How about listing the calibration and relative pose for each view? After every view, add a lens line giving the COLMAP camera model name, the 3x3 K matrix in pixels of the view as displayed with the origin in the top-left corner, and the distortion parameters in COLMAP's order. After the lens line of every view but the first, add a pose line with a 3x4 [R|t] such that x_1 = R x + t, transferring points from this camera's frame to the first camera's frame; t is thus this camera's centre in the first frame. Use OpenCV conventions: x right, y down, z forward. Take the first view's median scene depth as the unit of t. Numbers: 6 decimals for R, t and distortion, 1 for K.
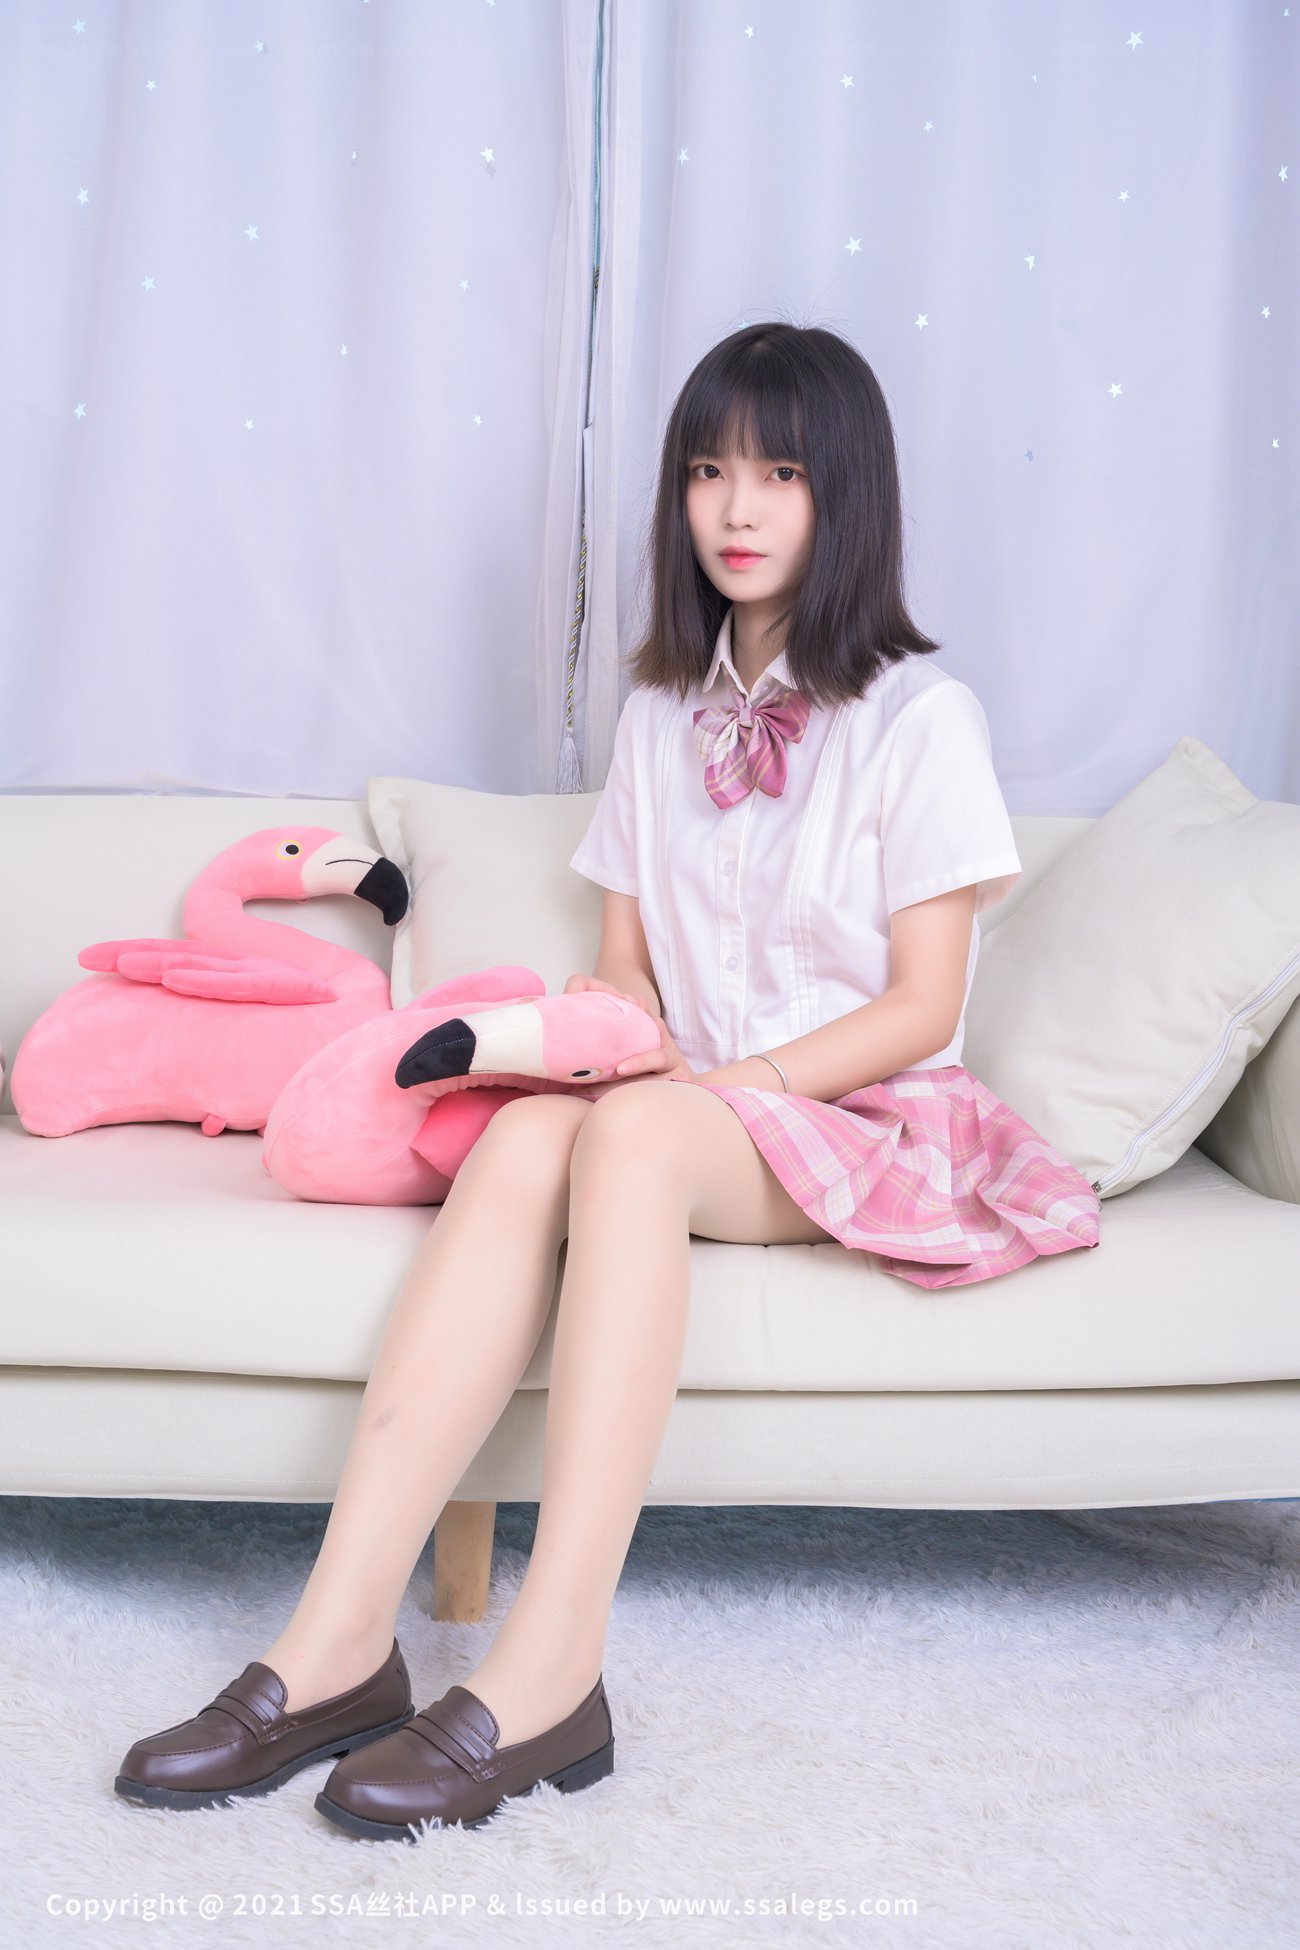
lens RADIAL K [[2286.6, 0, 635.9], [0, 2286.6, 1060.3], [0, 0, 1]] dist [-0.032434, 0.000000]
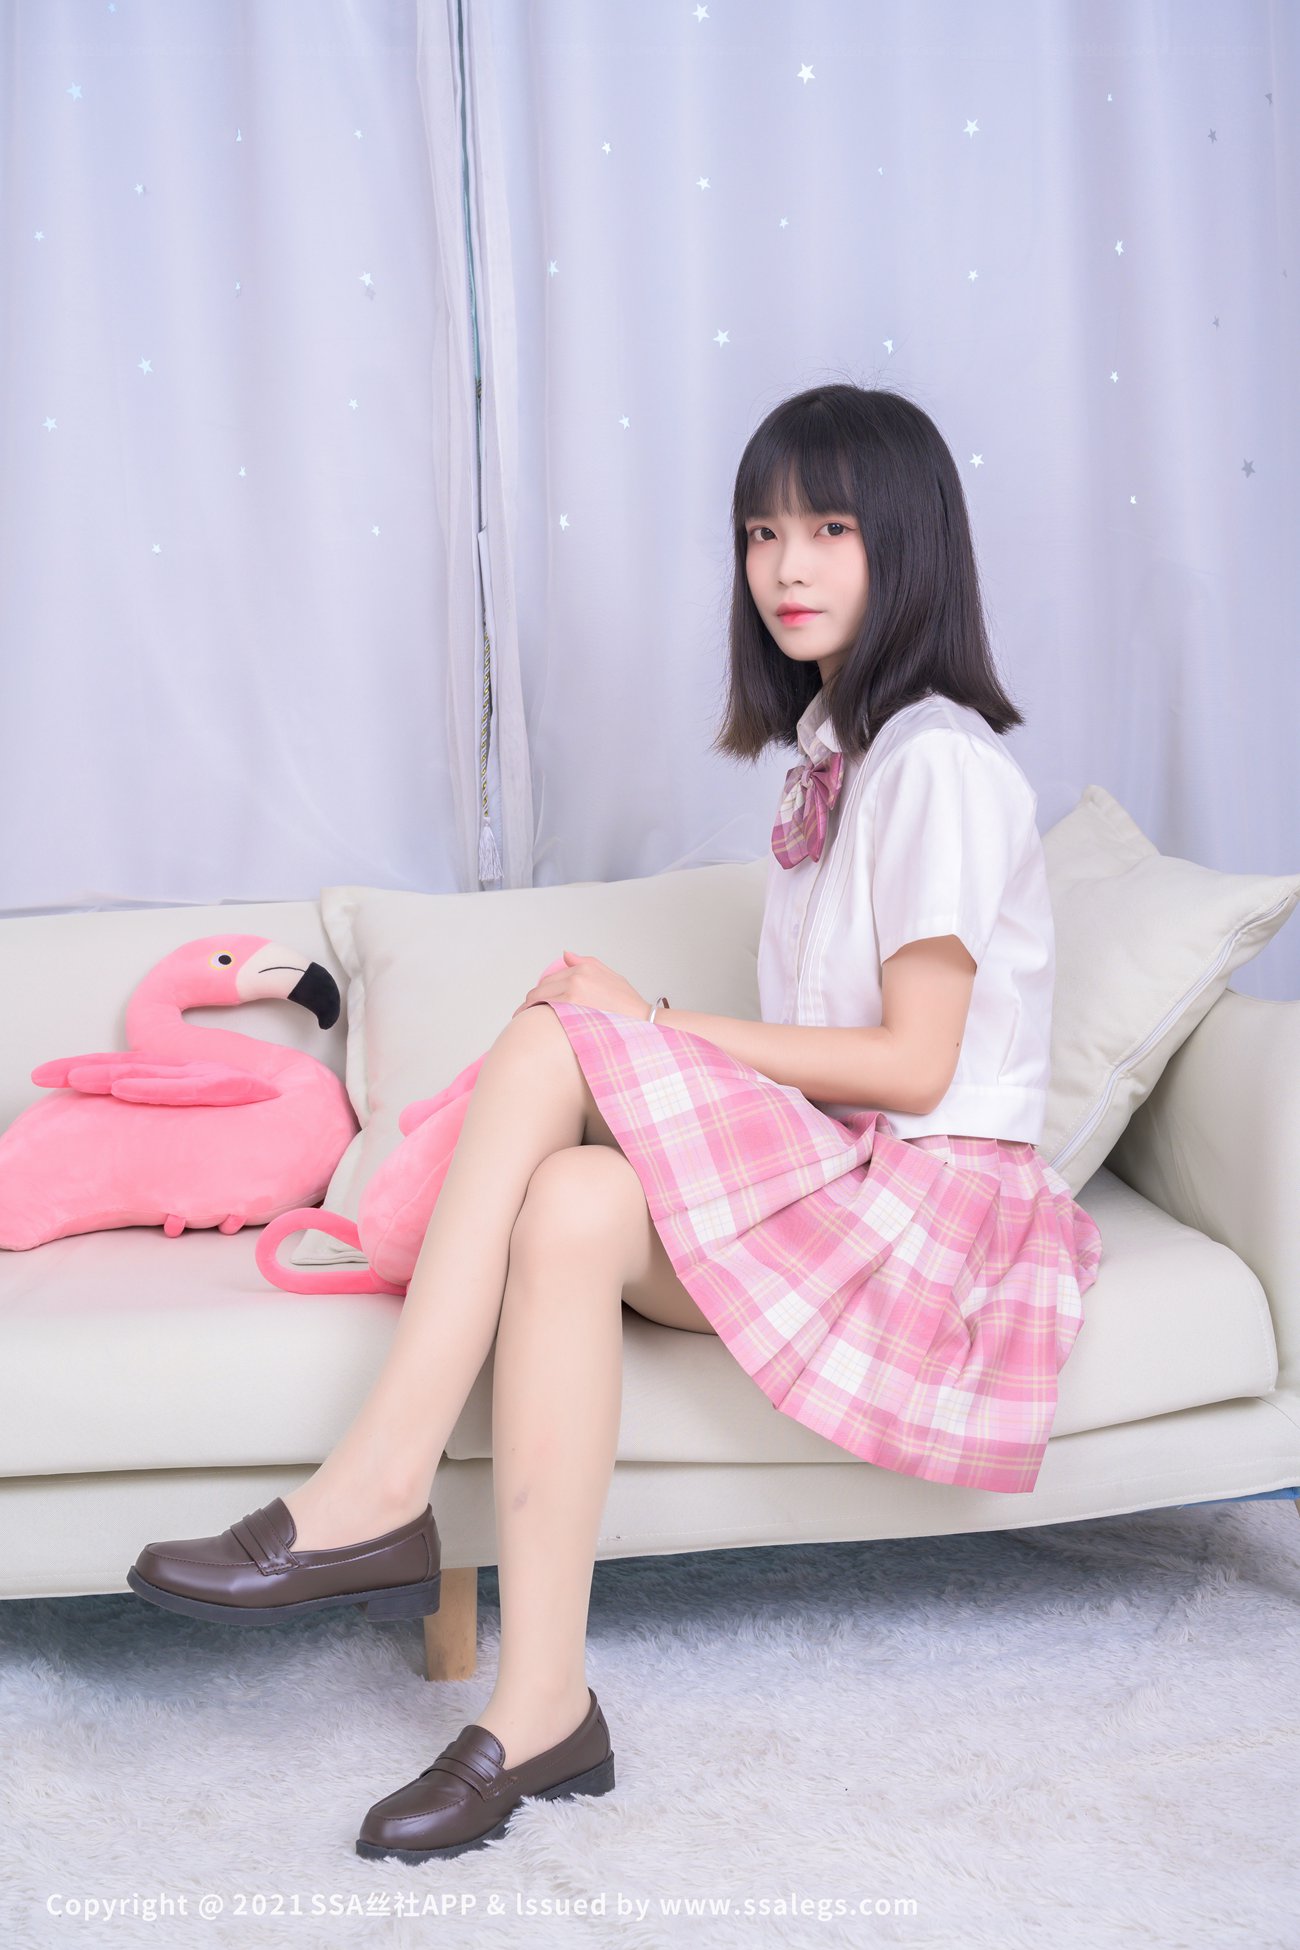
lens RADIAL K [[2366.8, 0, 654.6], [0, 2366.8, 1062.0], [0, 0, 1]] dist [-0.035586, 0.000000]
pose [[0.996371, -0.077571, 0.035031, 0.001165], [0.077818, 0.996951, -0.005751, -0.024348], [-0.034478, 0.008456, 0.999370, -0.093532]]
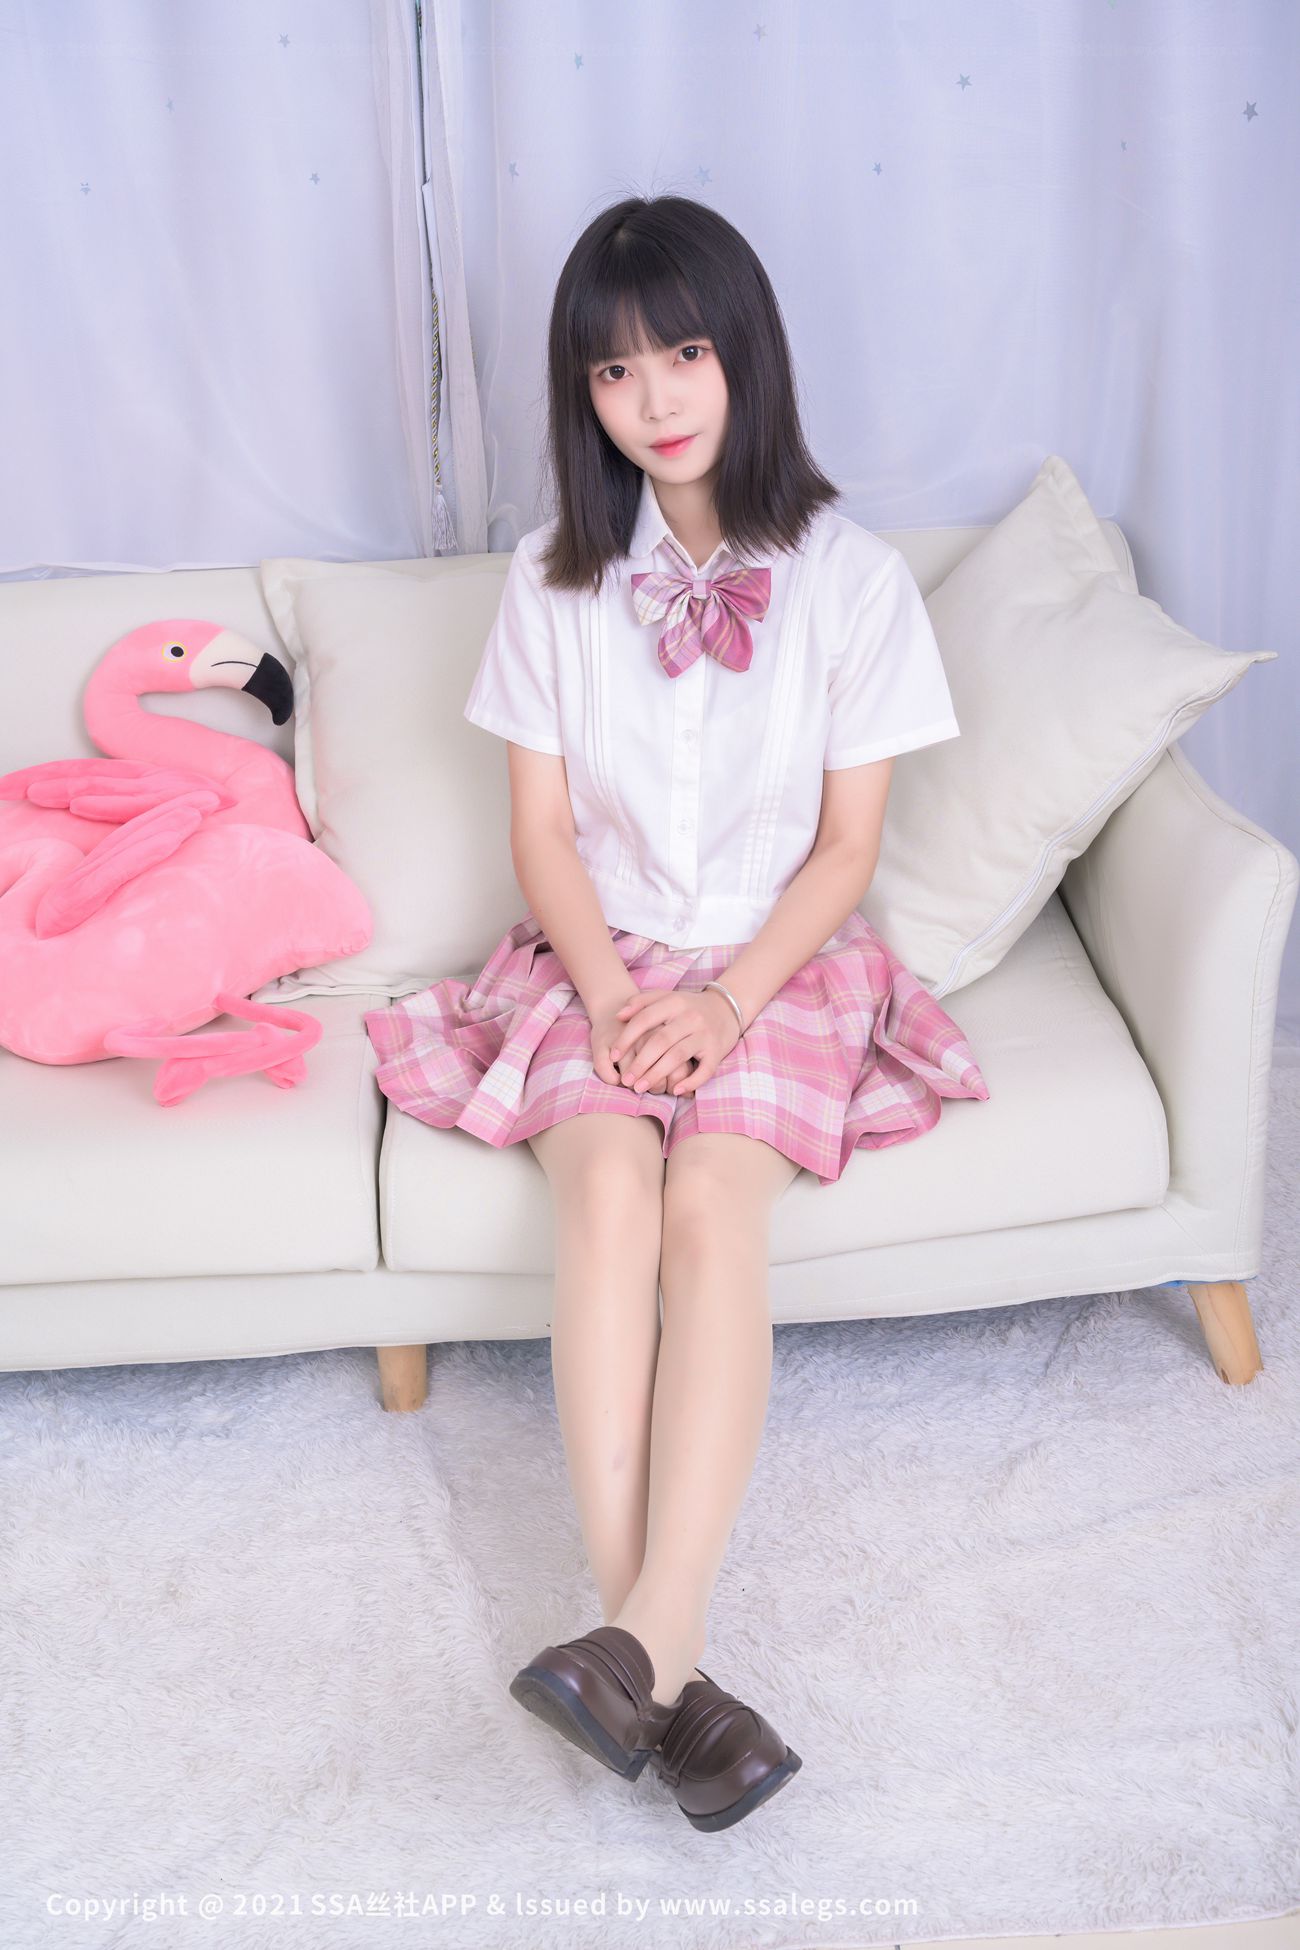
lens RADIAL K [[2286.6, 0, 657.6], [0, 2286.6, 988.6], [0, 0, 1]] dist [-0.032434, 0.000000]
pose [[0.997424, -0.071426, -0.006660, 0.066330], [0.069751, 0.943949, 0.322637, -0.285559], [-0.016758, -0.322270, 0.946499, -0.045621]]
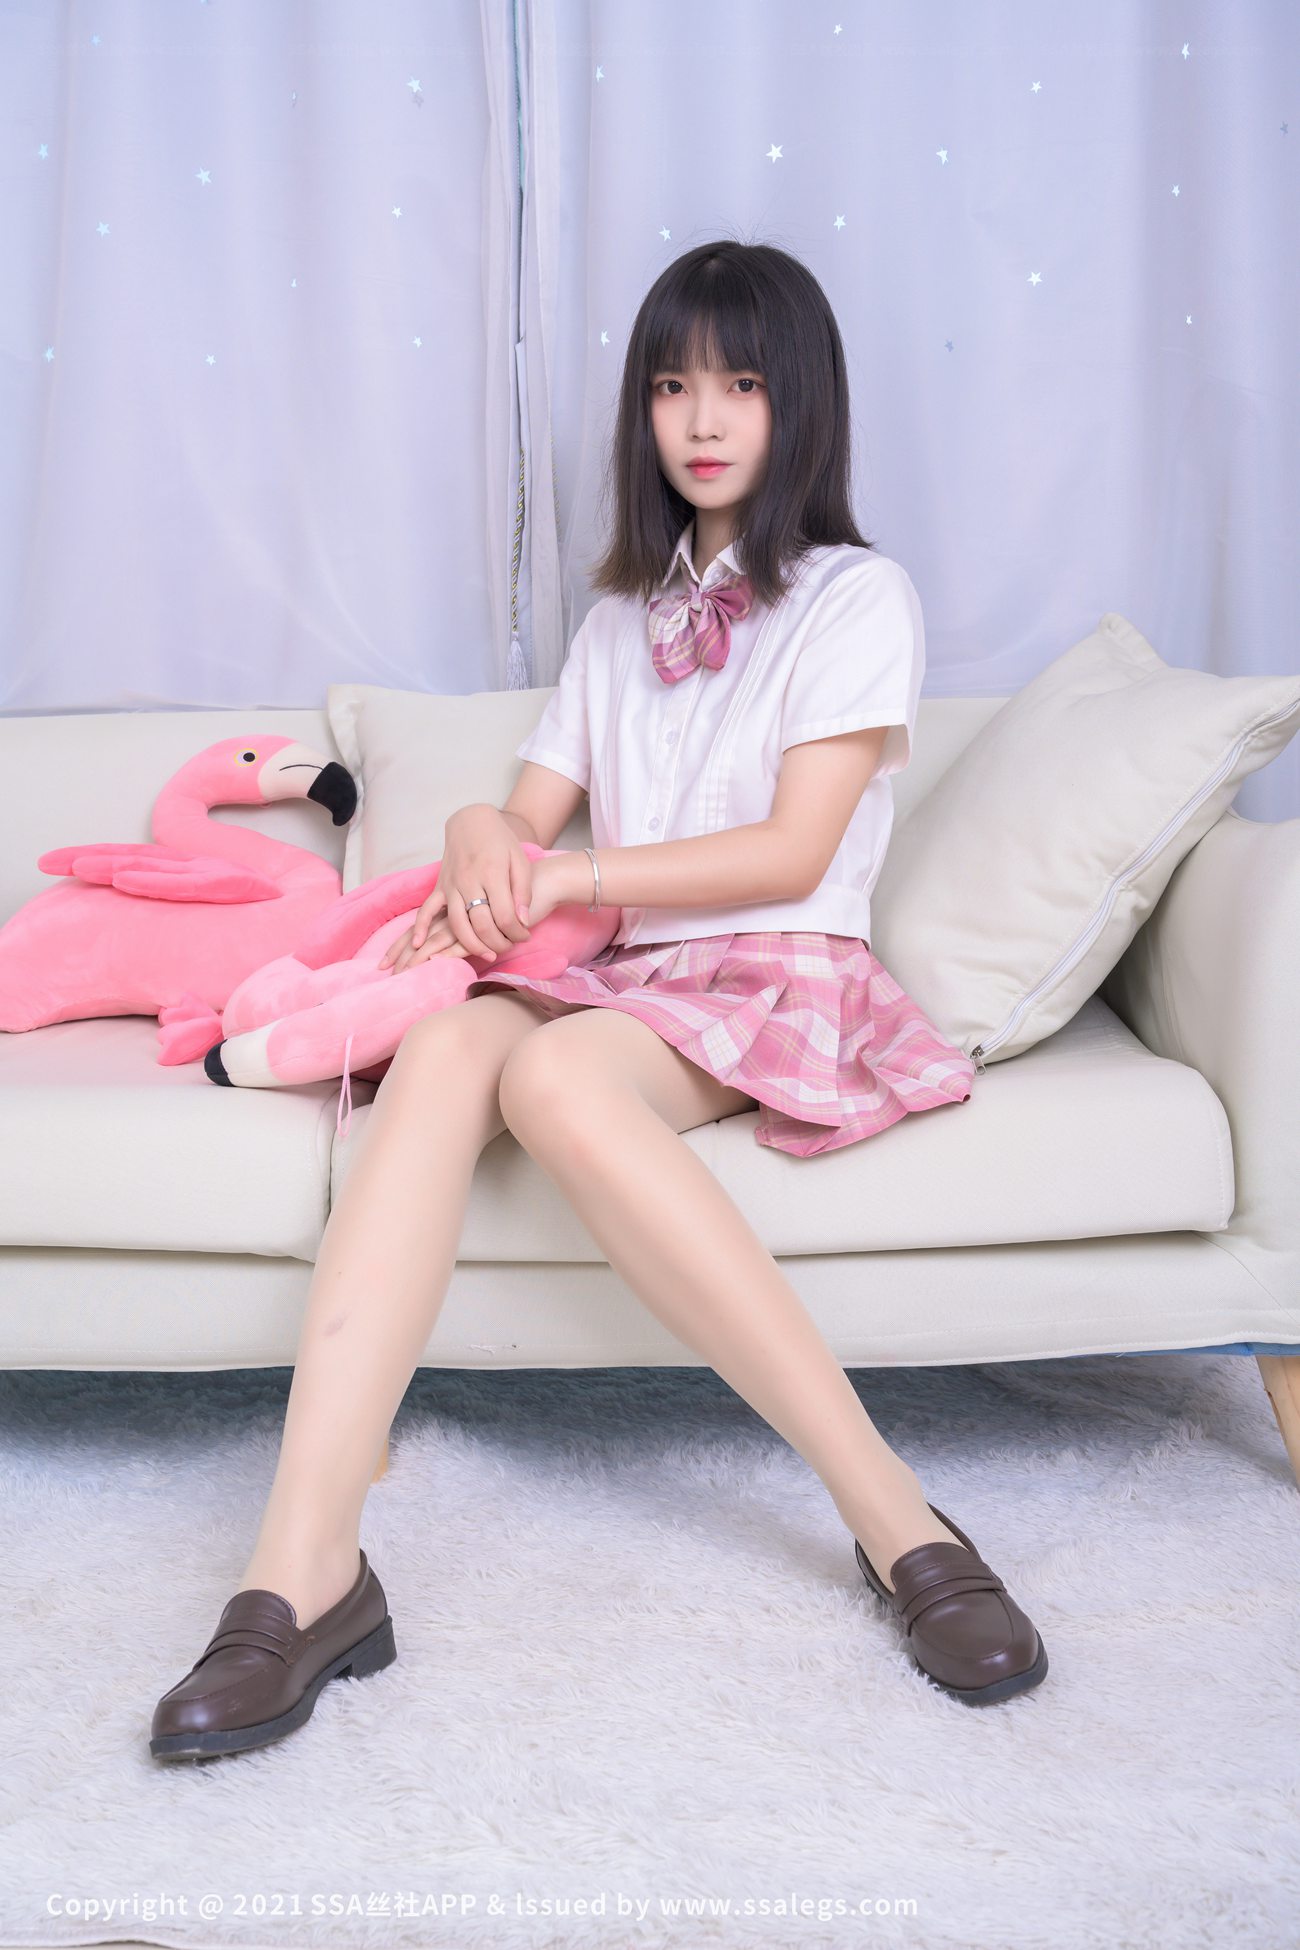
lens RADIAL K [[2022.0, 0, 671.4], [0, 2022.0, 1015.8], [0, 0, 1]] dist [-0.019087, 0.000000]
pose [[0.996355, -0.030306, -0.079735, 0.124501], [0.031971, 0.999295, 0.019677, 0.016989], [0.079083, -0.022154, 0.996622, 0.083234]]
